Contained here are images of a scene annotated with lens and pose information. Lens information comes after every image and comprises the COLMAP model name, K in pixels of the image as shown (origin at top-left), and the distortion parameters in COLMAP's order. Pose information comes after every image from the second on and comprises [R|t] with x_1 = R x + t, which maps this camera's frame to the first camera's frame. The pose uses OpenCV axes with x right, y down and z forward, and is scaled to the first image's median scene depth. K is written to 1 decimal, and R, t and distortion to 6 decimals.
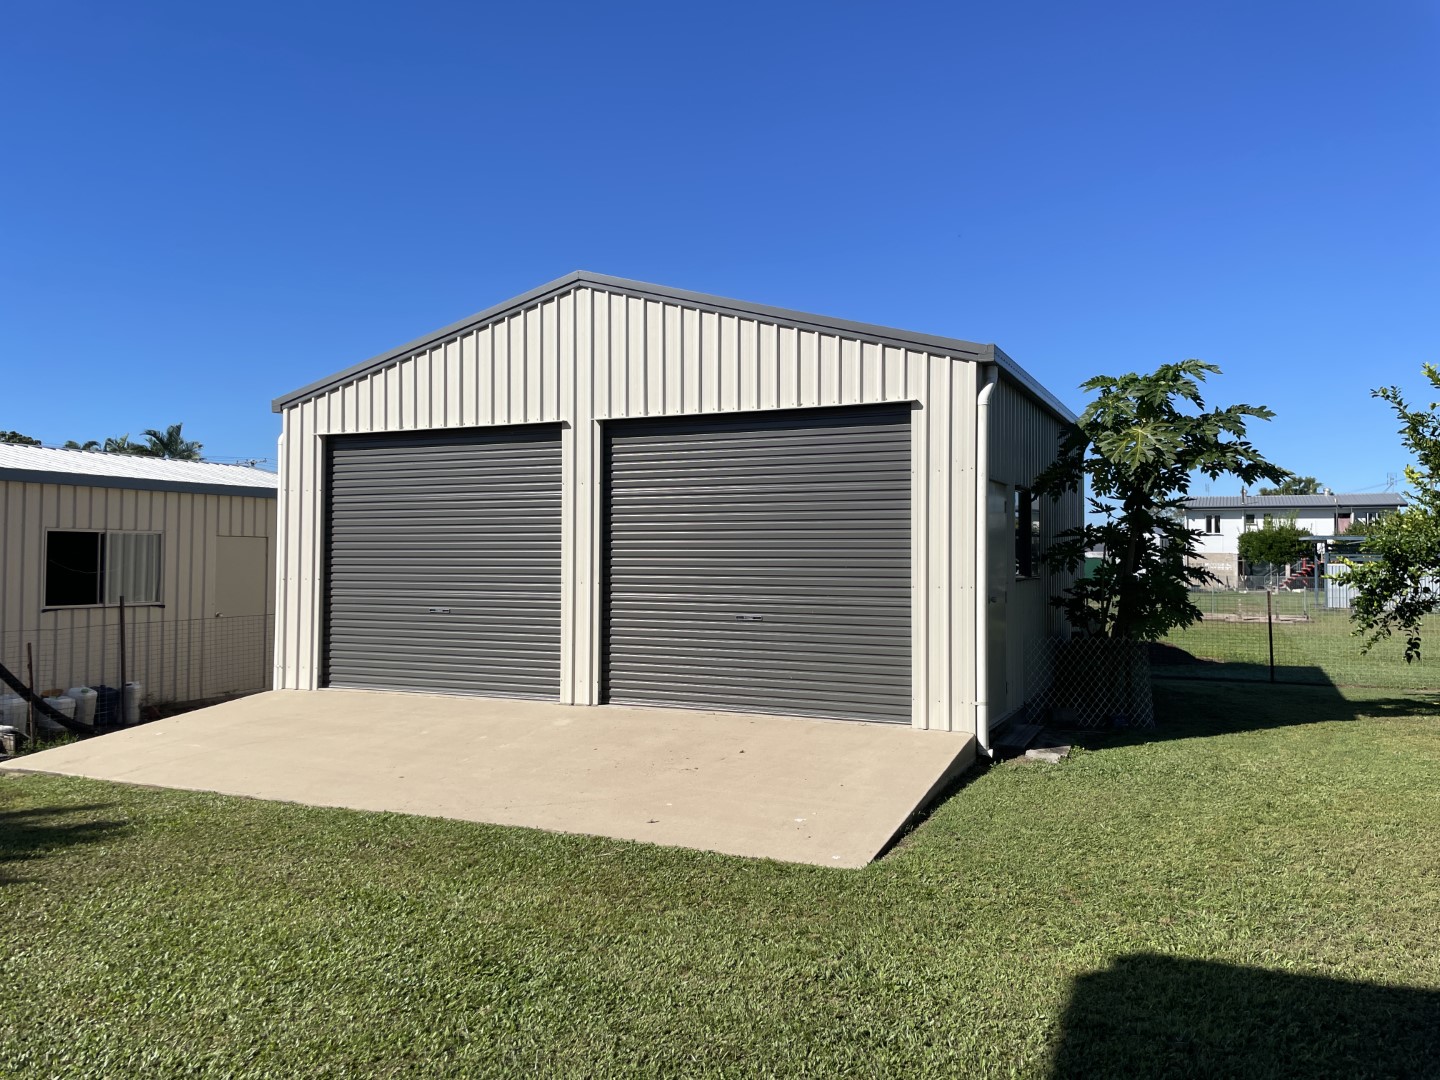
lens RADIAL K [[1078.6, 0, 731.3], [0, 1078.6, 526.5], [0, 0, 1]] dist [0.095213, -0.119294]
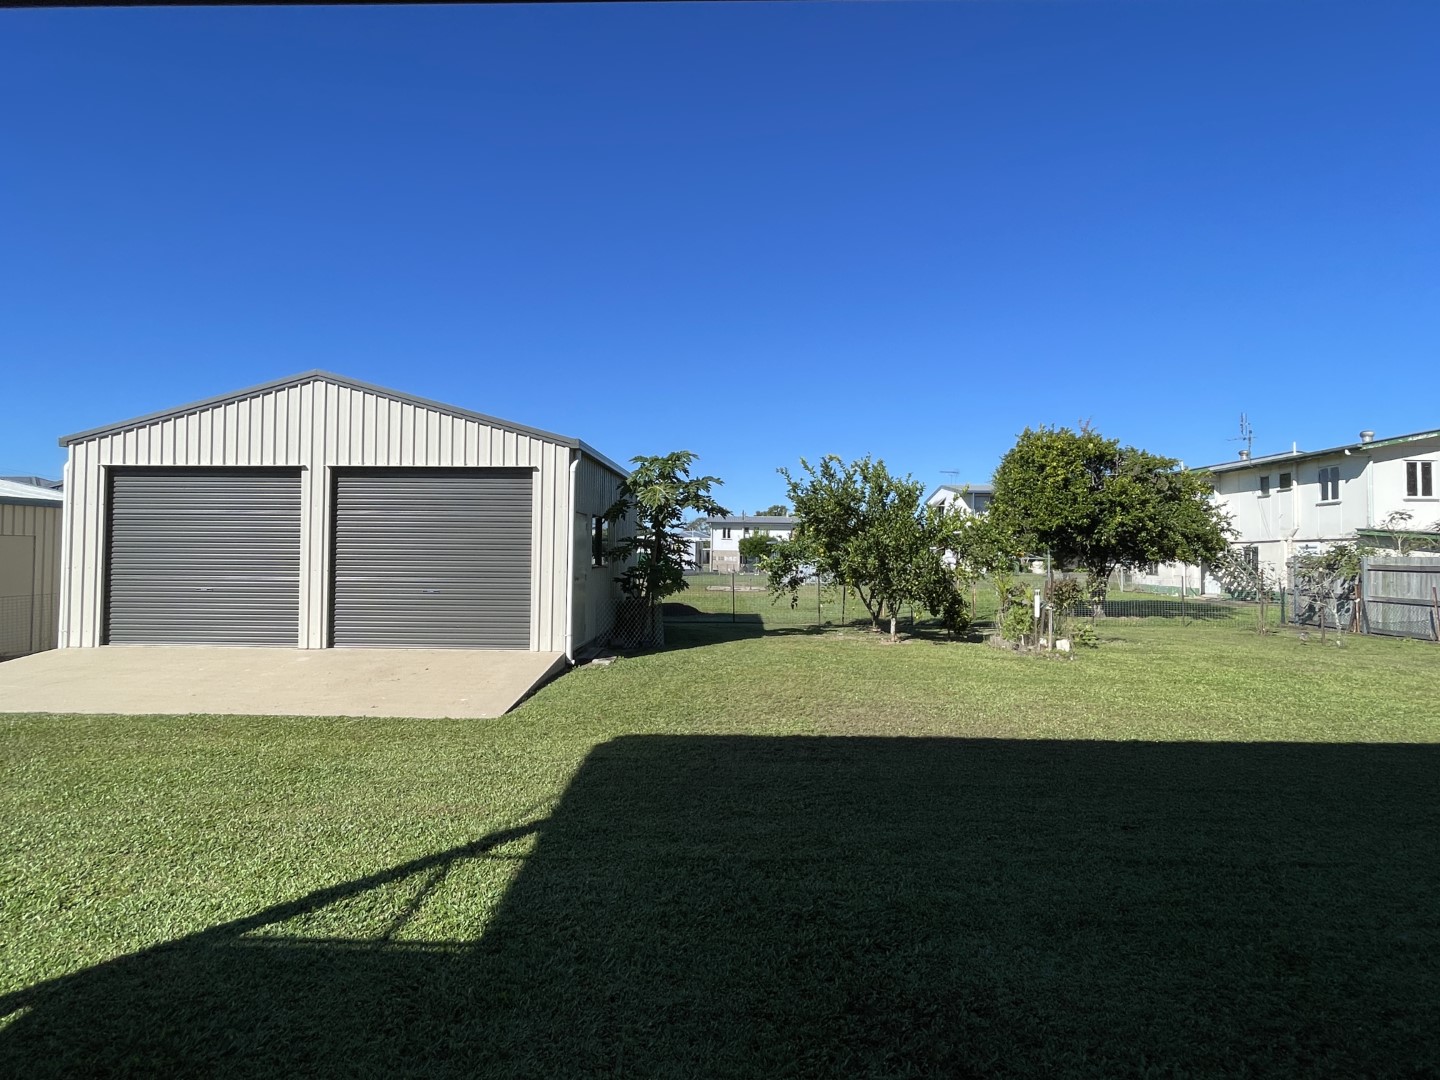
lens RADIAL K [[745.4, 0, 743.1], [0, 745.4, 537.0], [0, 0, 1]] dist [-0.025203, -0.000099]
pose [[0.909767, 0.013665, 0.414895, -0.020503], [-0.017201, 0.999841, 0.004787, -0.011541], [-0.414763, -0.011492, 0.909857, -0.218067]]
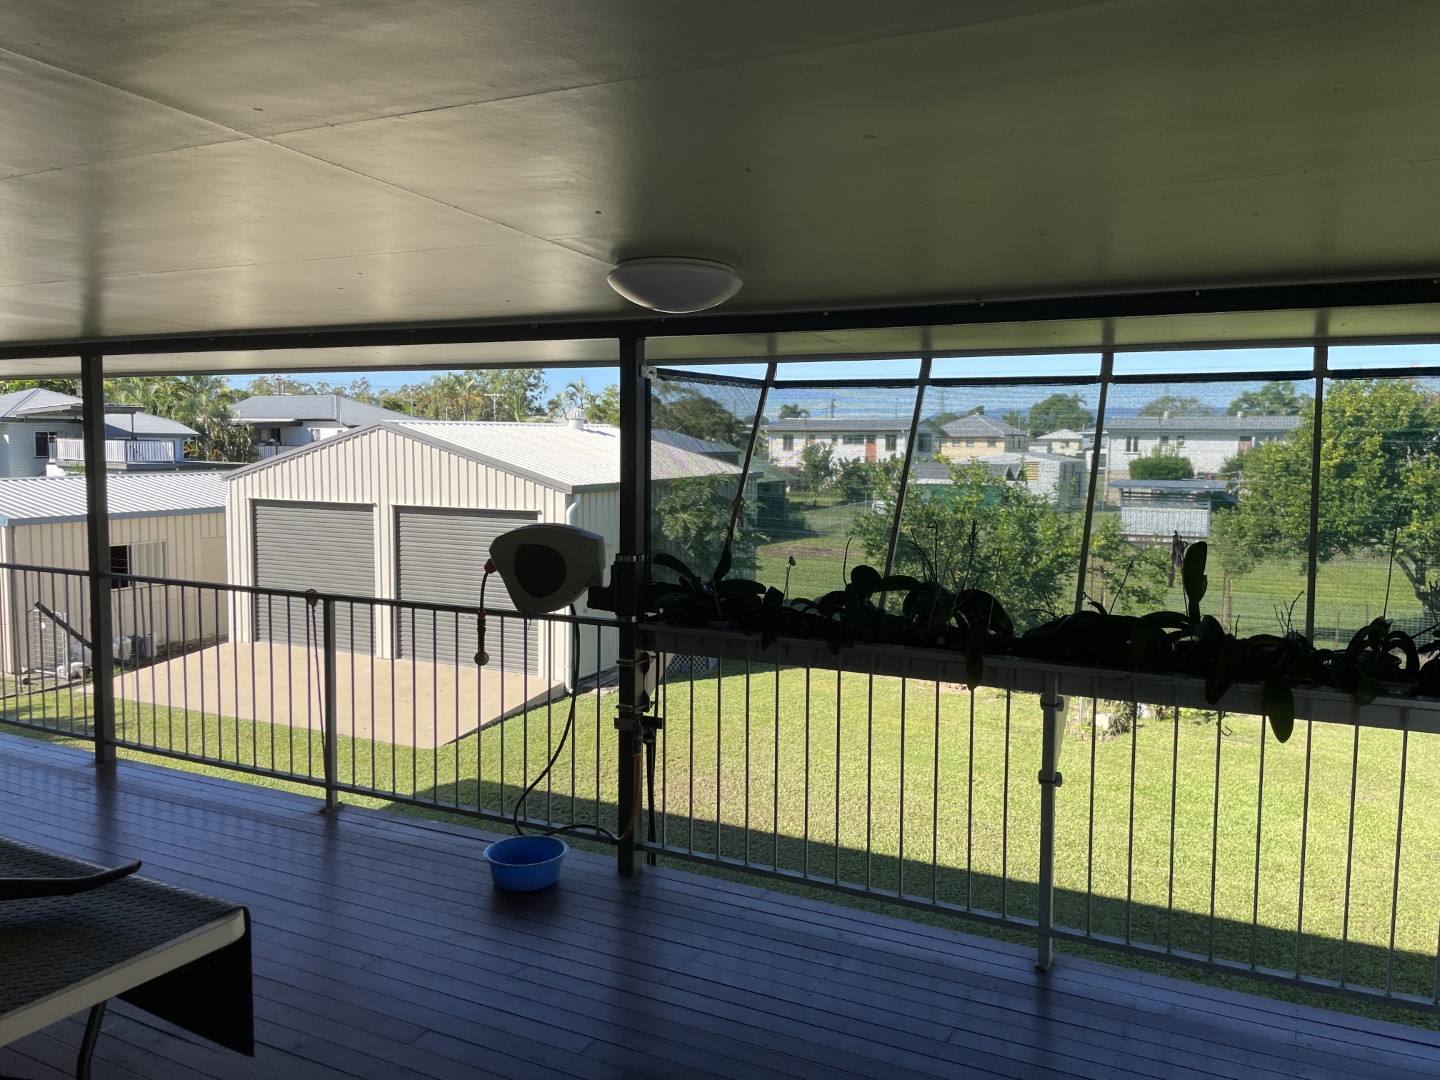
lens RADIAL K [[1078.6, 0, 731.3], [0, 1078.6, 526.5], [0, 0, 1]] dist [0.095213, -0.119294]
pose [[0.999289, 0.007812, -0.036876, 0.508033], [-0.003677, 0.993823, 0.110915, -0.263420], [0.037514, -0.110701, 0.993145, -0.781800]]
